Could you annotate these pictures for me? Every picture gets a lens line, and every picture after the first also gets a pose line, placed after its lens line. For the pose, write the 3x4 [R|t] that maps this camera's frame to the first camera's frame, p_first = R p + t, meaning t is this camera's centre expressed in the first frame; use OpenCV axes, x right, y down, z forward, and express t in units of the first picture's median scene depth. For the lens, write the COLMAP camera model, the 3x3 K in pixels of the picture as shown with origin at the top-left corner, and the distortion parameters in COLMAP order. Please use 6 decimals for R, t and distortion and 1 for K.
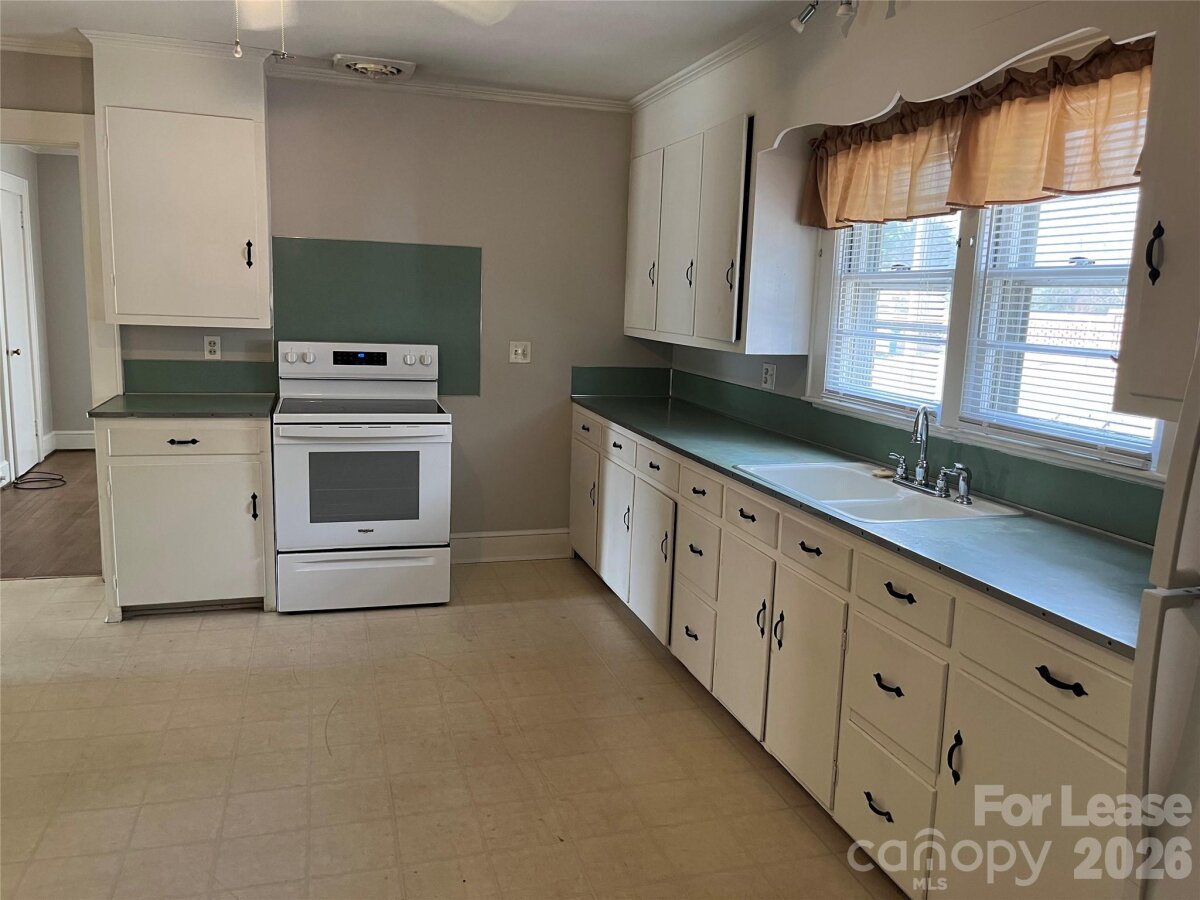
lens RADIAL K [[908.9, 0, 601.6], [0, 908.9, 451.8], [0, 0, 1]] dist [0.028533, -0.026184]
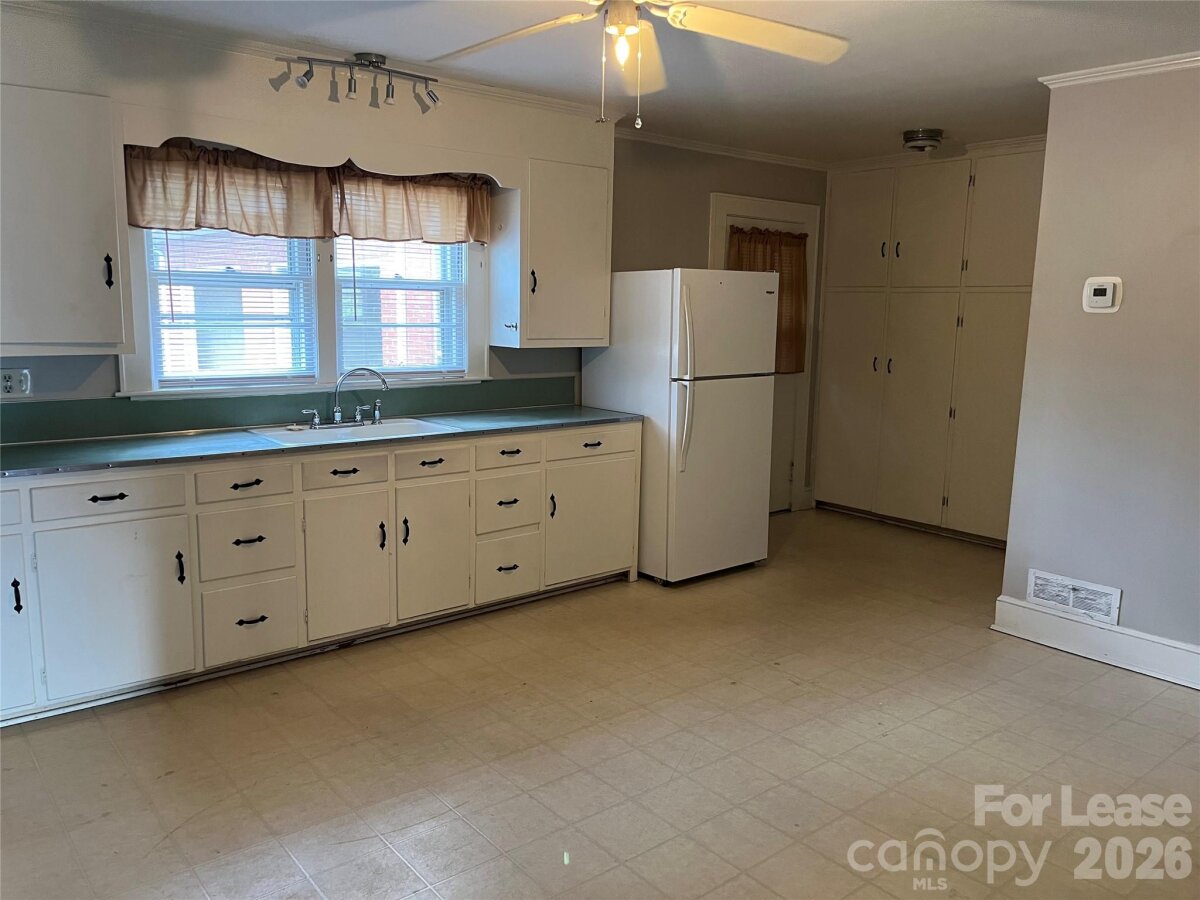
lens RADIAL K [[908.9, 0, 601.7], [0, 908.9, 447.5], [0, 0, 1]] dist [0.028533, -0.026184]
pose [[-0.385579, -0.185175, 0.903902, -1.164729], [0.121991, 0.960823, 0.248874, -0.244720], [-0.914575, 0.206229, -0.347883, 1.153651]]
